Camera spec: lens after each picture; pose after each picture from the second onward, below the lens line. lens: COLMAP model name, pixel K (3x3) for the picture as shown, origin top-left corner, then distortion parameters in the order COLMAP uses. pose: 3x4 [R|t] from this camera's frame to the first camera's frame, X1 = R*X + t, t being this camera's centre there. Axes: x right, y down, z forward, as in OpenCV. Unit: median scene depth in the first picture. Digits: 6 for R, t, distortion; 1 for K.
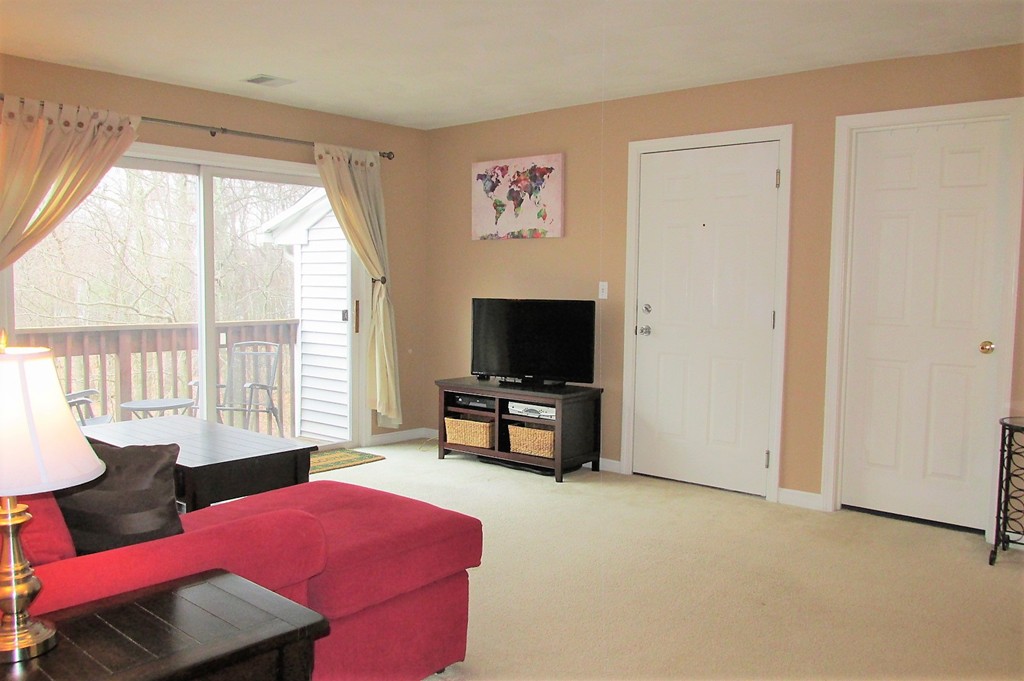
lens RADIAL K [[857.4, 0, 512.0], [0, 857.4, 340.5], [0, 0, 1]] dist [-0.009359, 0.003988]
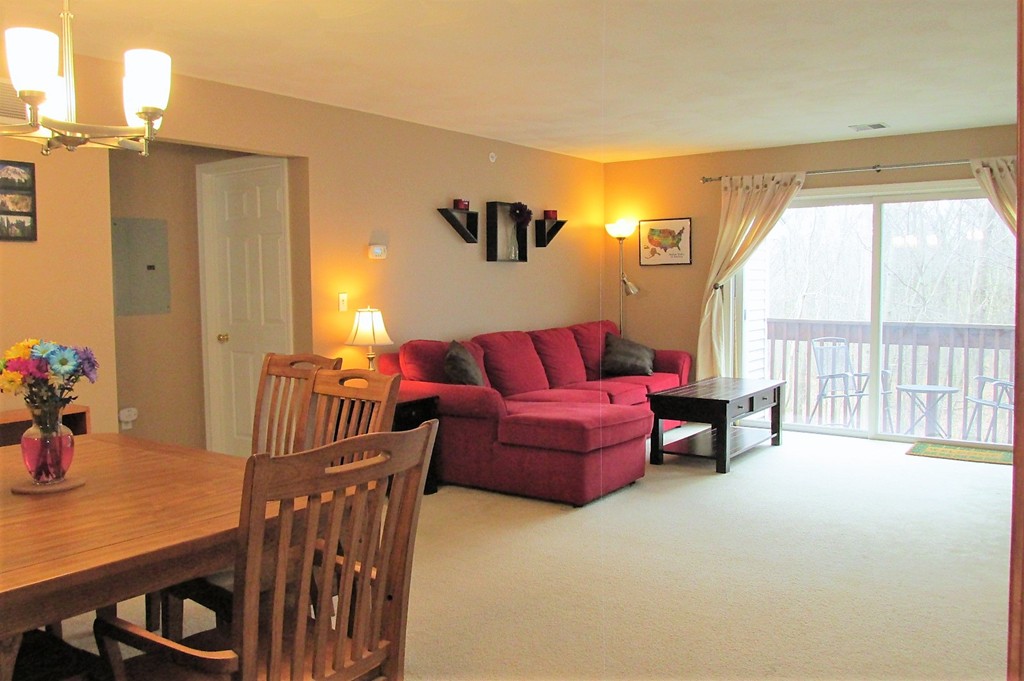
lens RADIAL K [[857.4, 0, 512.0], [0, 857.4, 340.5], [0, 0, 1]] dist [-0.009359, 0.003988]
pose [[0.100279, 0.054341, -0.993474, 0.880876], [-0.072169, 0.996274, 0.047209, -0.008113], [0.992338, 0.066964, 0.103828, 0.337221]]
